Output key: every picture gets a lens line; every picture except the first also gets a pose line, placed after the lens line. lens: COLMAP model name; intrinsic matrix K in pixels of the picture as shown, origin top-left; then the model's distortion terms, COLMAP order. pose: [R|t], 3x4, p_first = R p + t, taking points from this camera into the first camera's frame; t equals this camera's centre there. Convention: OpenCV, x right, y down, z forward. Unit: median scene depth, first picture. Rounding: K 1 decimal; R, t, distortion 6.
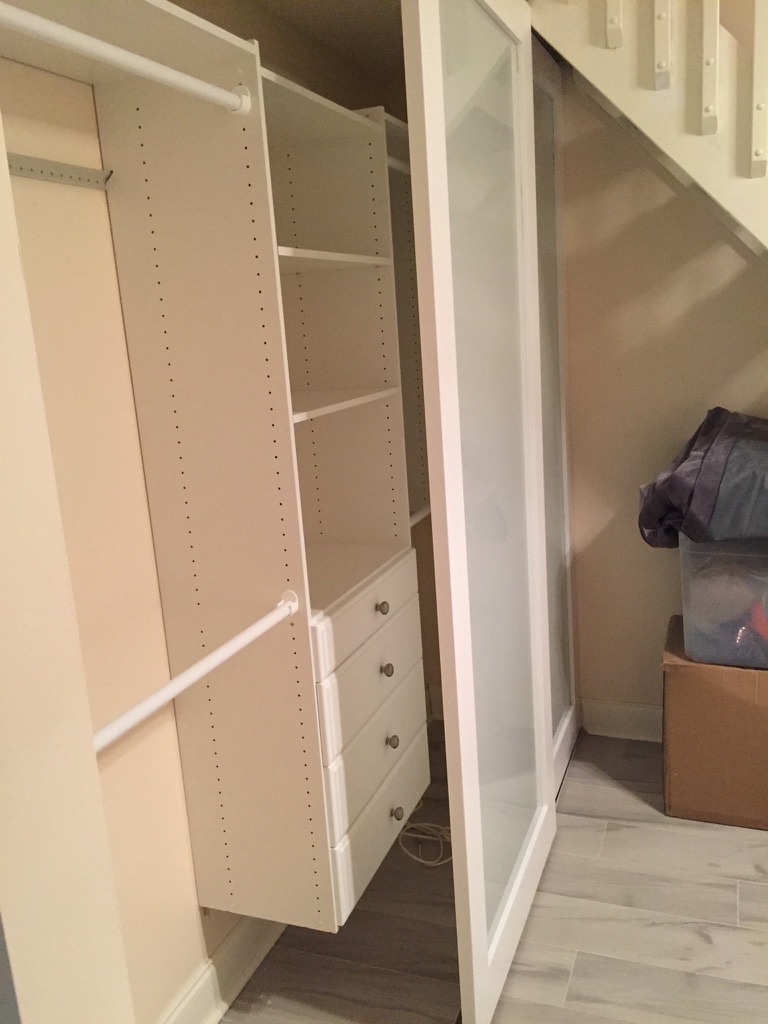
lens RADIAL K [[890.9, 0, 383.8], [0, 890.9, 513.8], [0, 0, 1]] dist [0.078400, -0.099885]
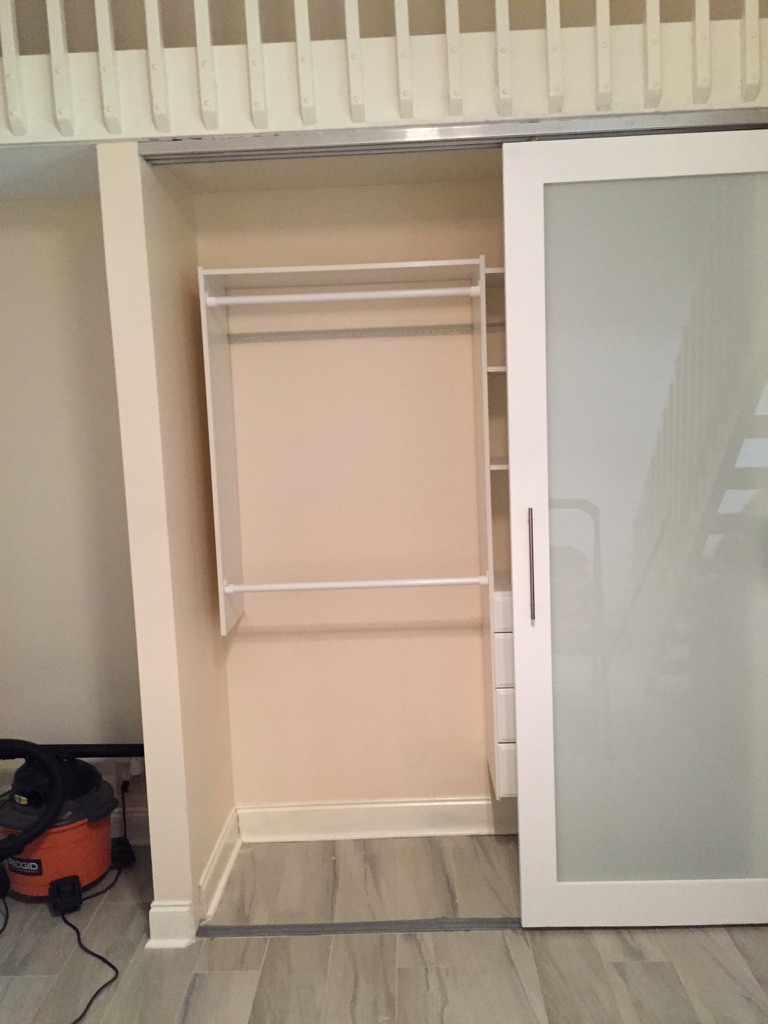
lens RADIAL K [[890.9, 0, 381.7], [0, 890.9, 510.3], [0, 0, 1]] dist [0.078400, -0.099885]
pose [[0.337370, 0.168730, -0.926127, 1.090156], [-0.187474, 0.976142, 0.109549, -0.136238], [0.922515, 0.136667, 0.360954, 0.172809]]
